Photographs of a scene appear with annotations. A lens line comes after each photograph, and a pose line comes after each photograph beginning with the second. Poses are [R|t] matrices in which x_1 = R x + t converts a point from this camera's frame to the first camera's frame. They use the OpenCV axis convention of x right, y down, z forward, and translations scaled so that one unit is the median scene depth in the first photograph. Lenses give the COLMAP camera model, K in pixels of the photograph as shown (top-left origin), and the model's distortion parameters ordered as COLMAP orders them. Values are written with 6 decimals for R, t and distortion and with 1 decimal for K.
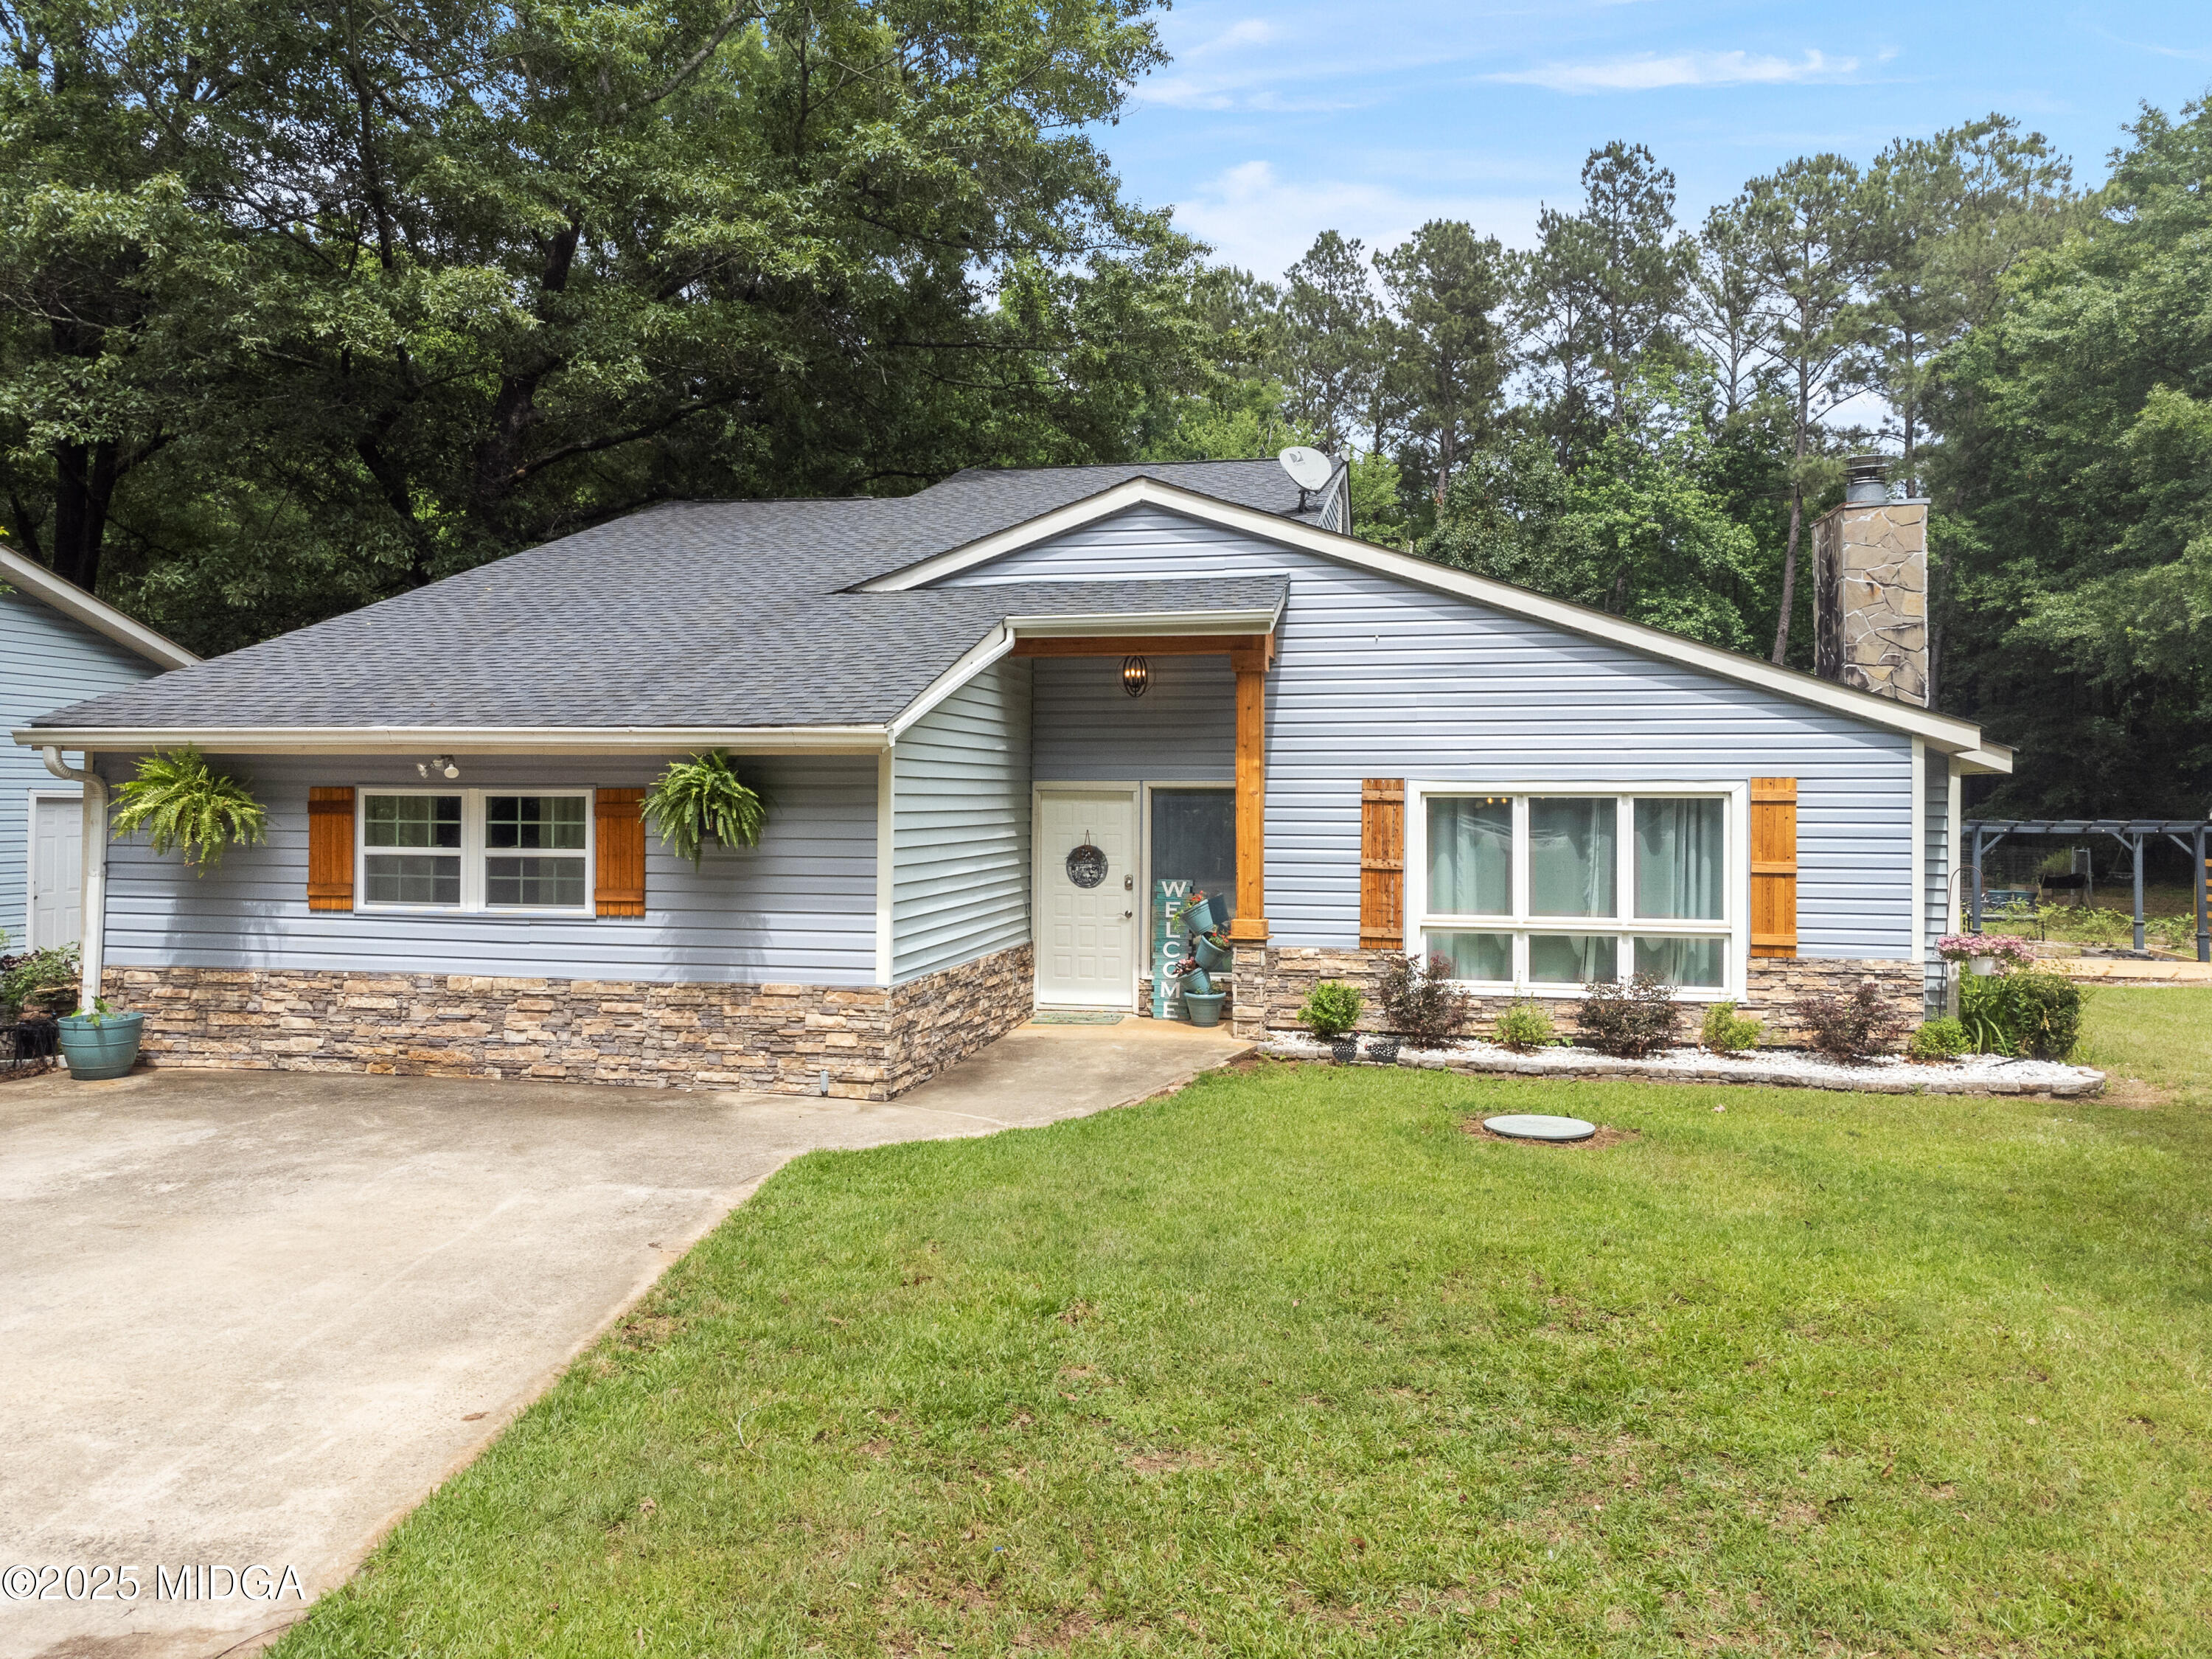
lens RADIAL K [[1633.8, 0, 1097.8], [0, 1633.8, 818.3], [0, 0, 1]] dist [0.026359, 0.000720]
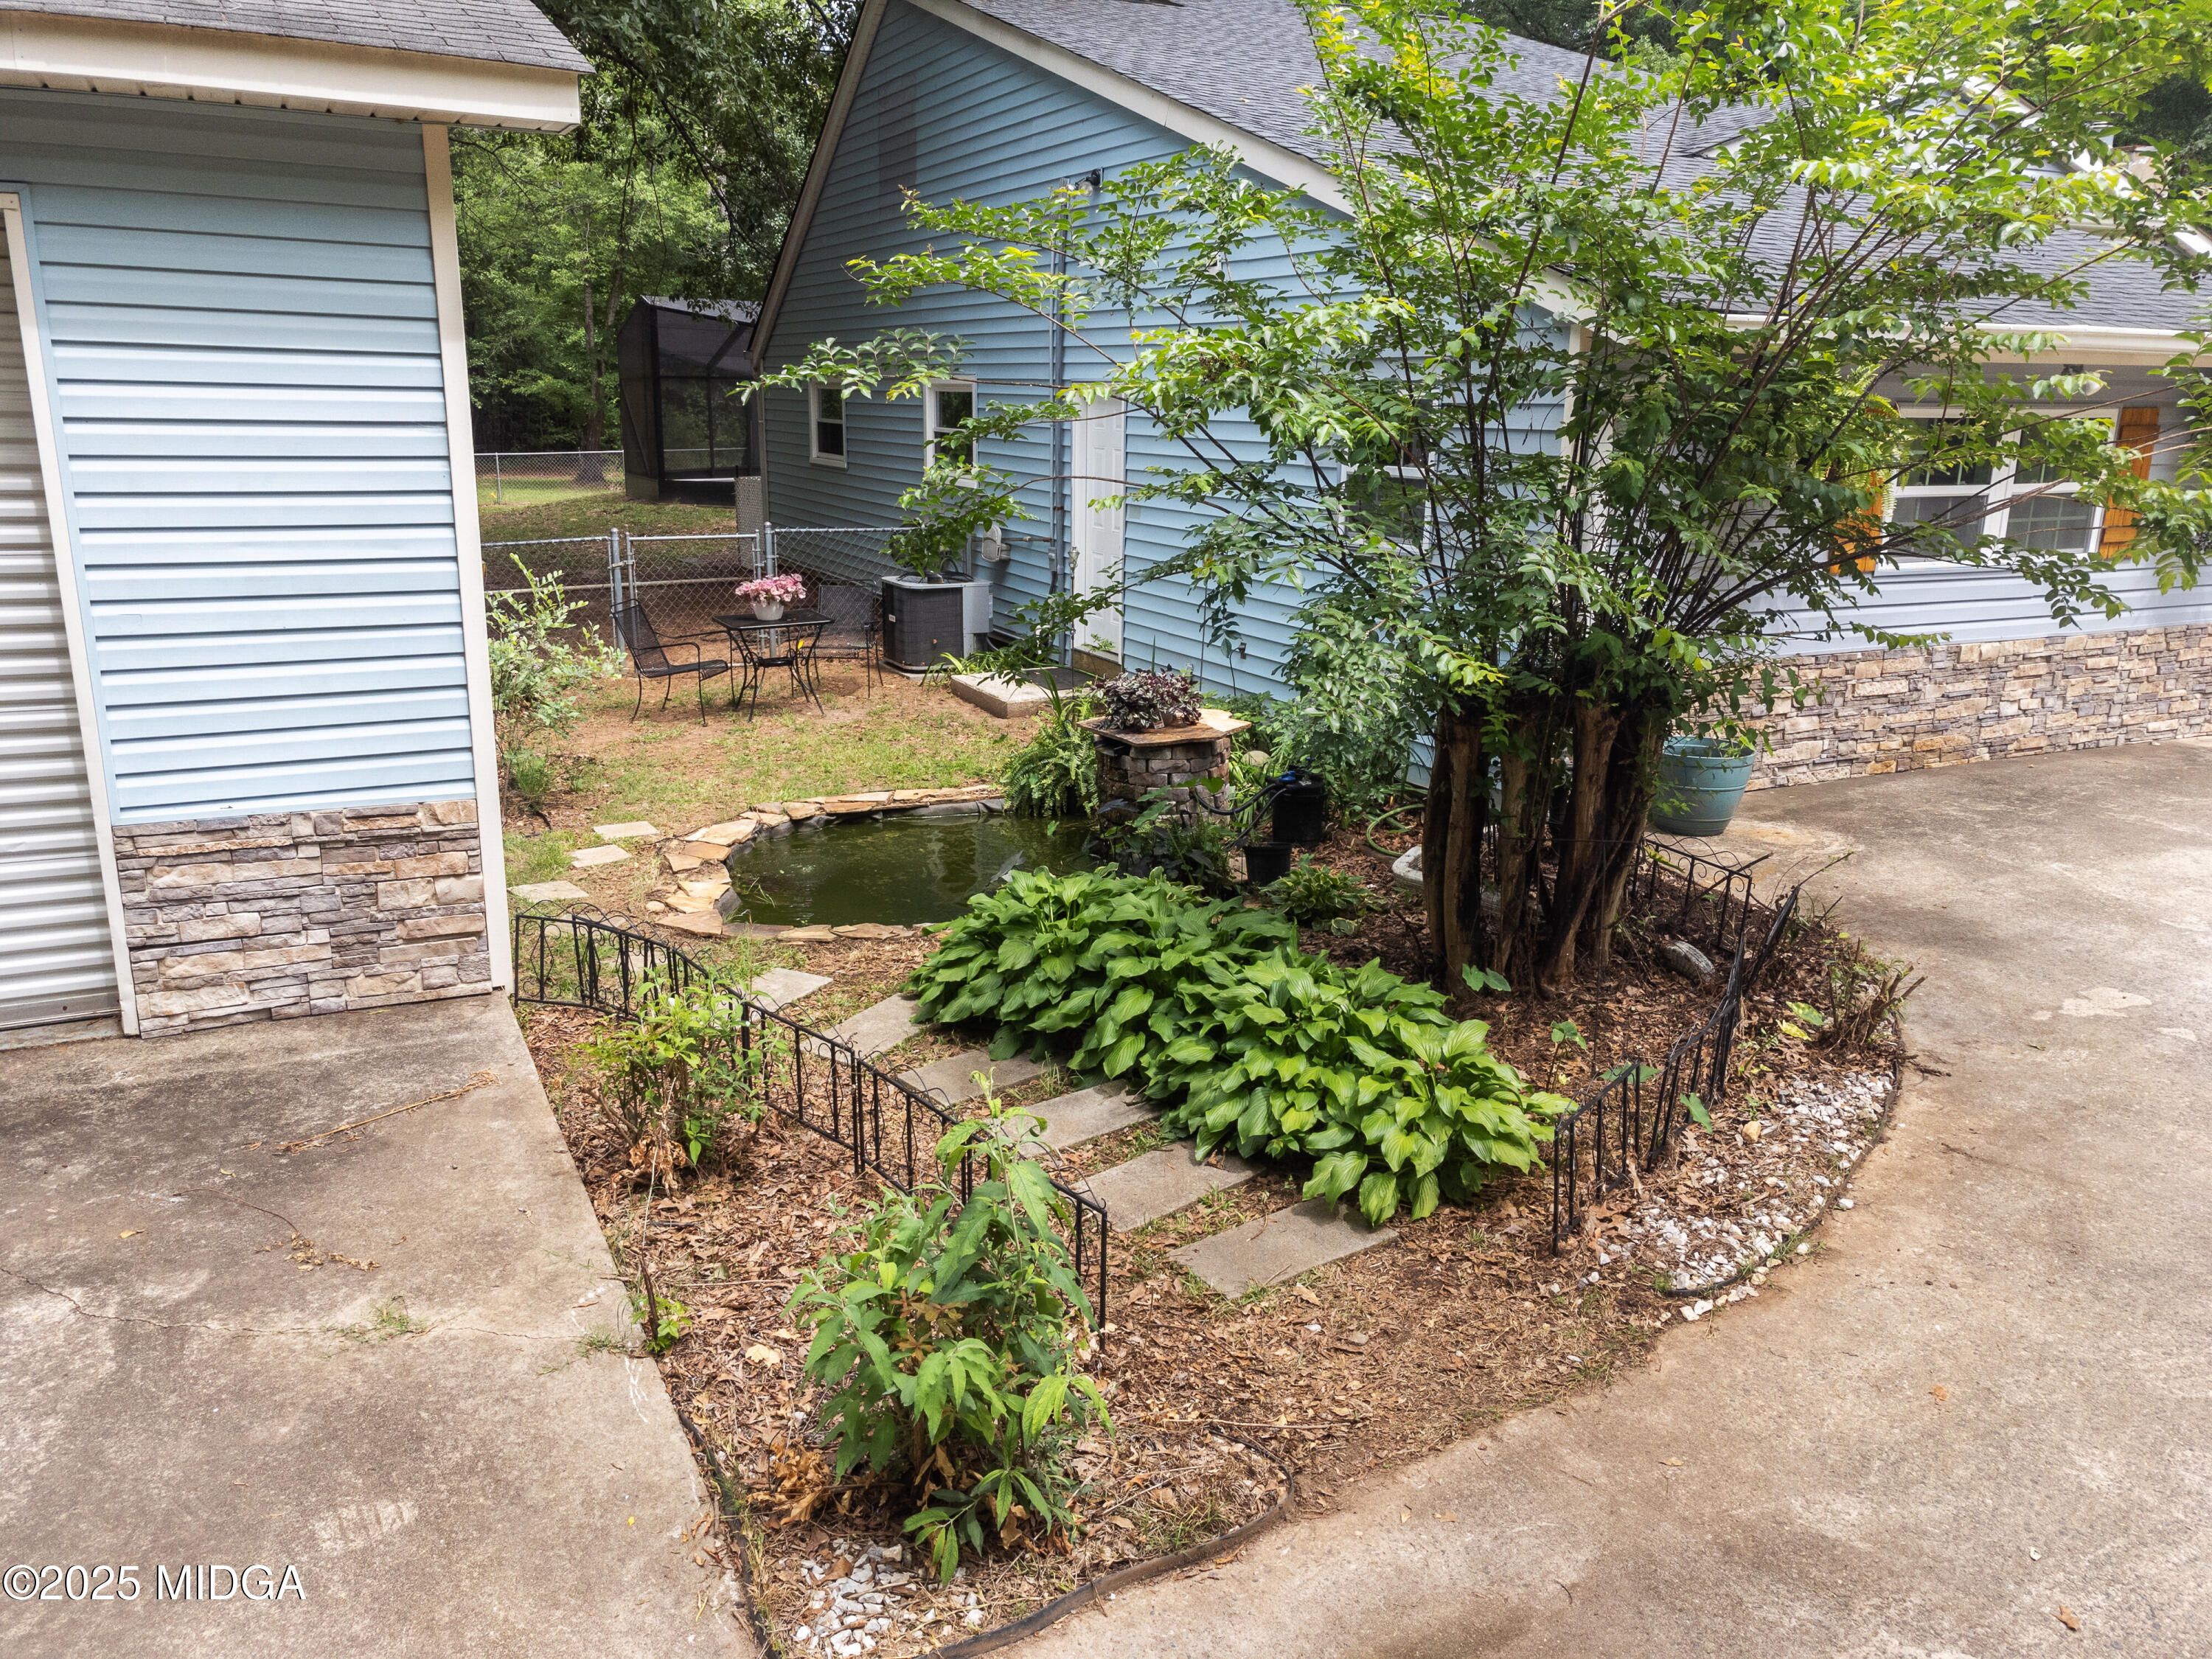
lens RADIAL K [[1633.8, 0, 1097.8], [0, 1633.8, 818.3], [0, 0, 1]] dist [0.026359, 0.000720]
pose [[0.776857, -0.151673, 0.611137, -1.247997], [-0.001591, 0.970080, 0.242778, -0.019237], [-0.629675, -0.189576, 0.753373, 0.635375]]
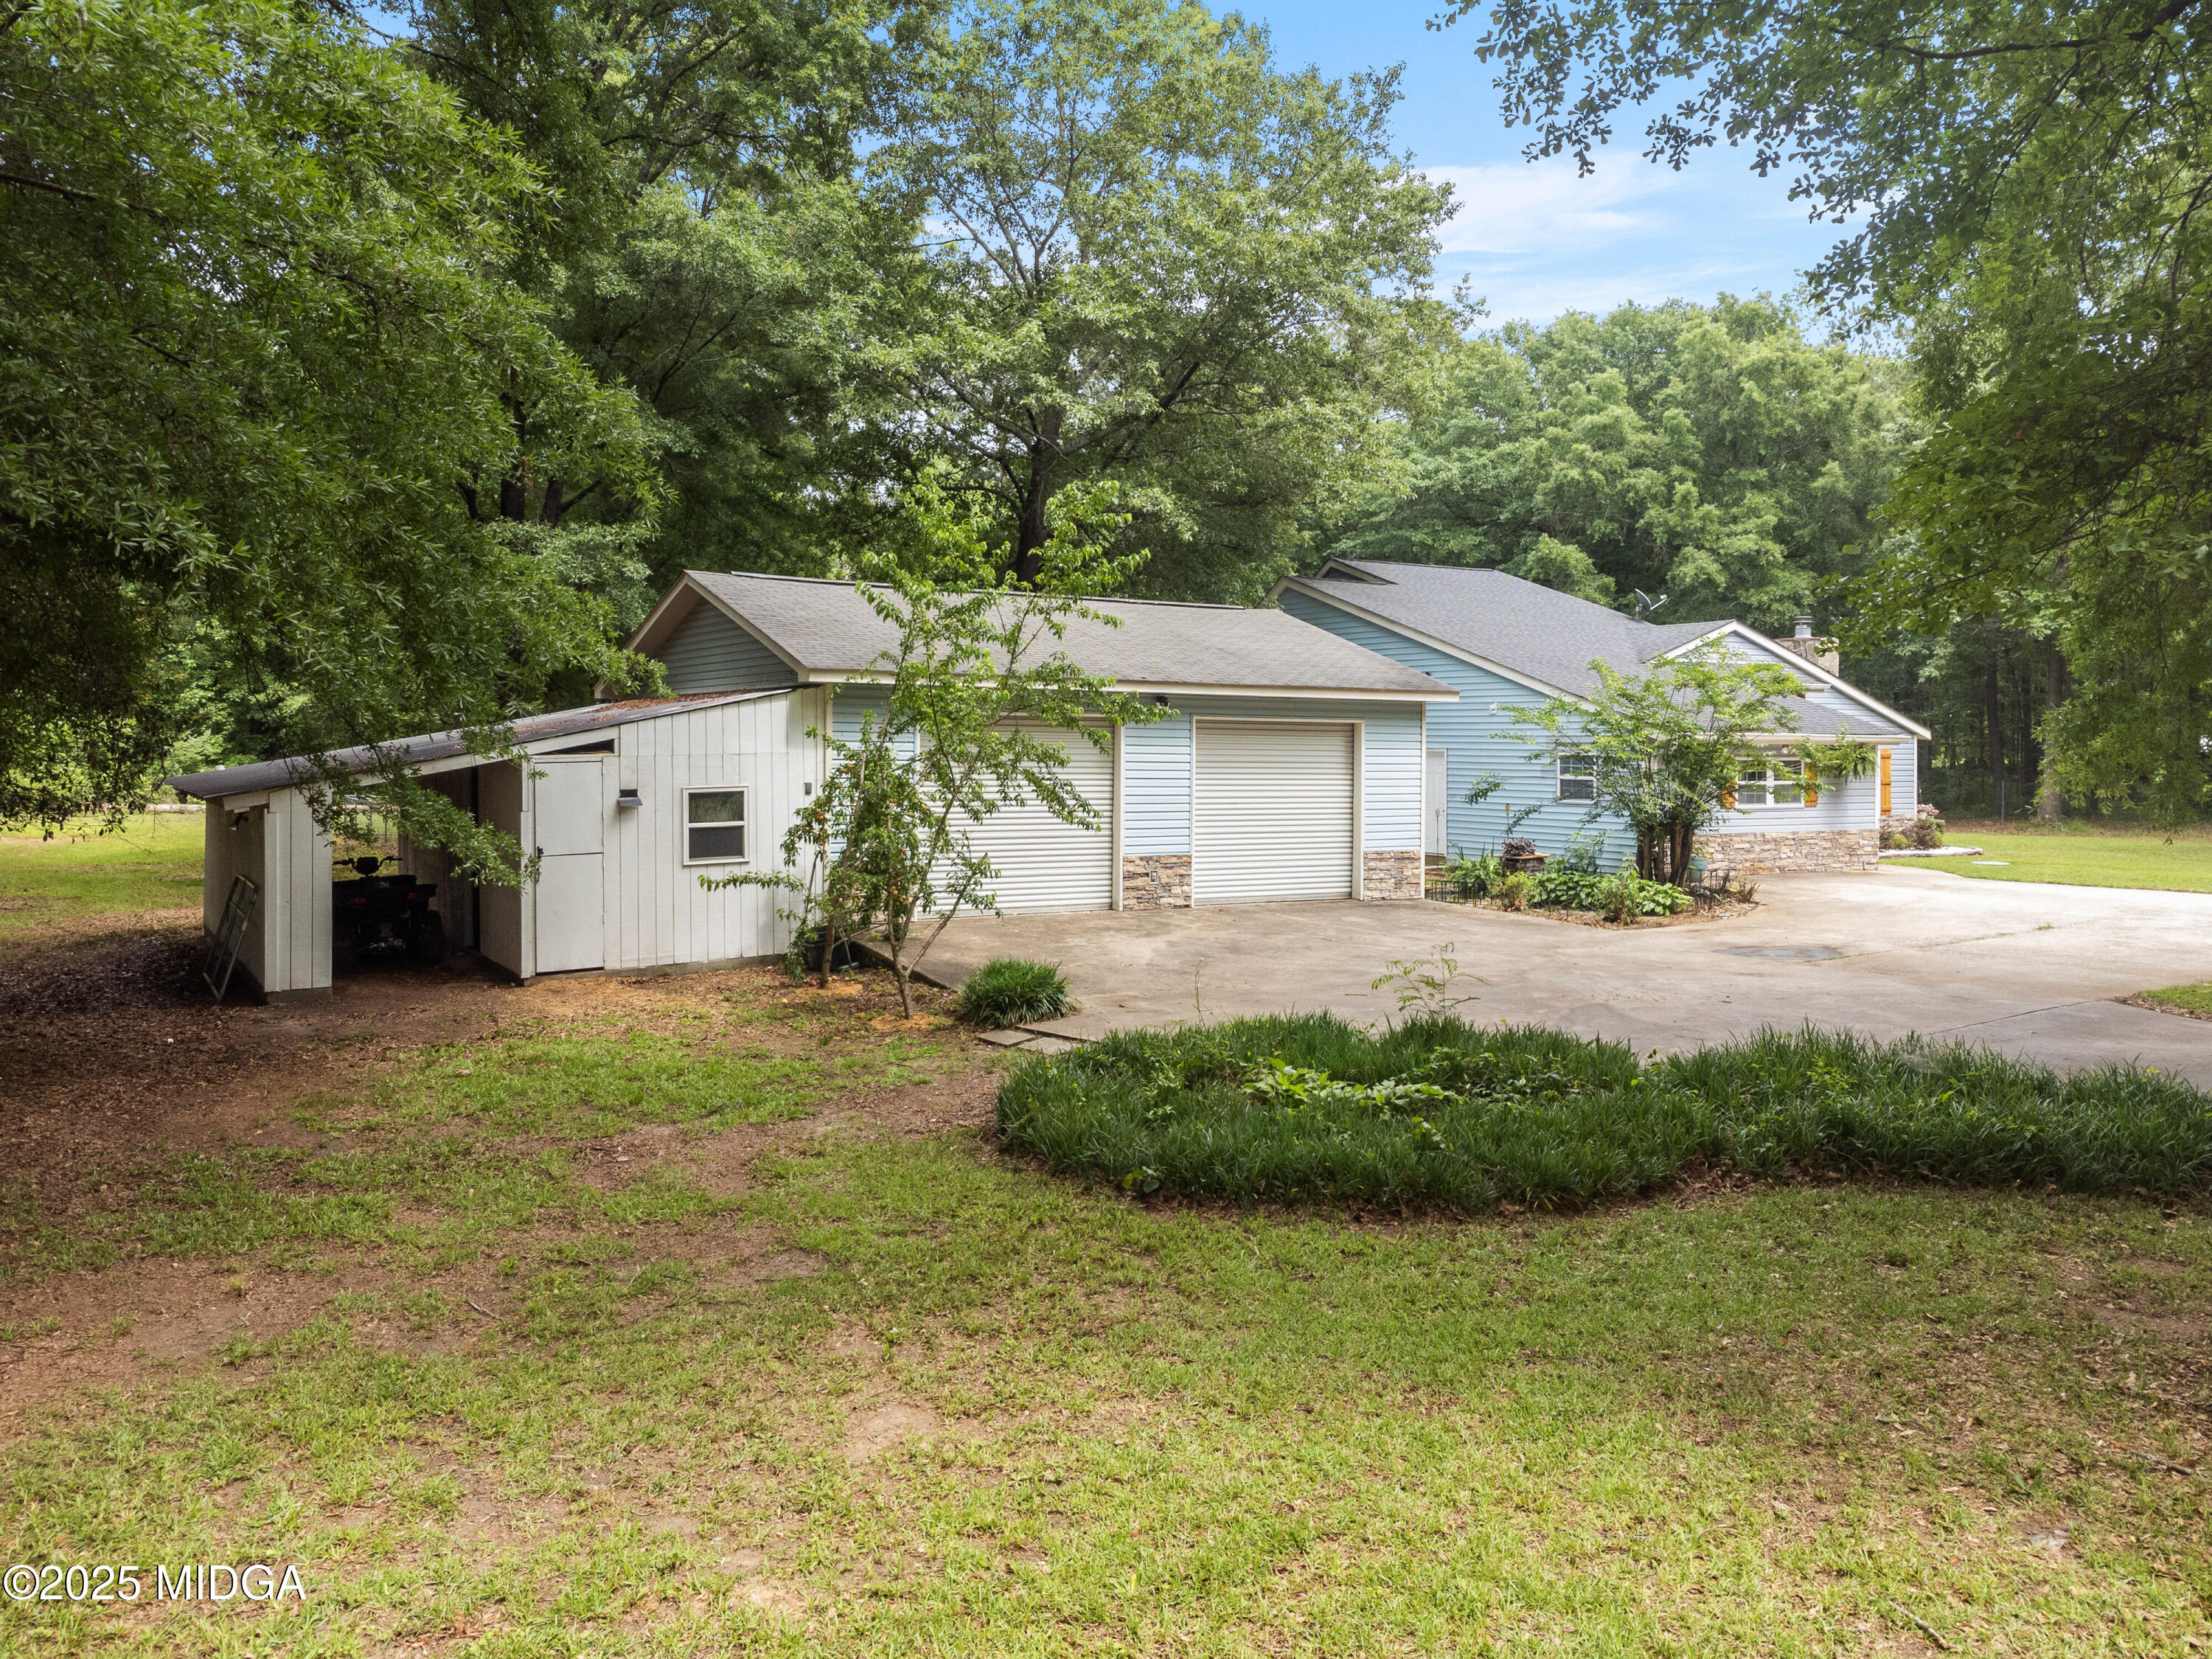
lens RADIAL K [[1633.8, 0, 1097.8], [0, 1633.8, 818.3], [0, 0, 1]] dist [0.026359, 0.000720]
pose [[0.718717, -0.031990, 0.694566, -2.815558], [0.003496, 0.999095, 0.042398, -0.033390], [-0.695294, -0.028044, 0.718178, -0.070188]]
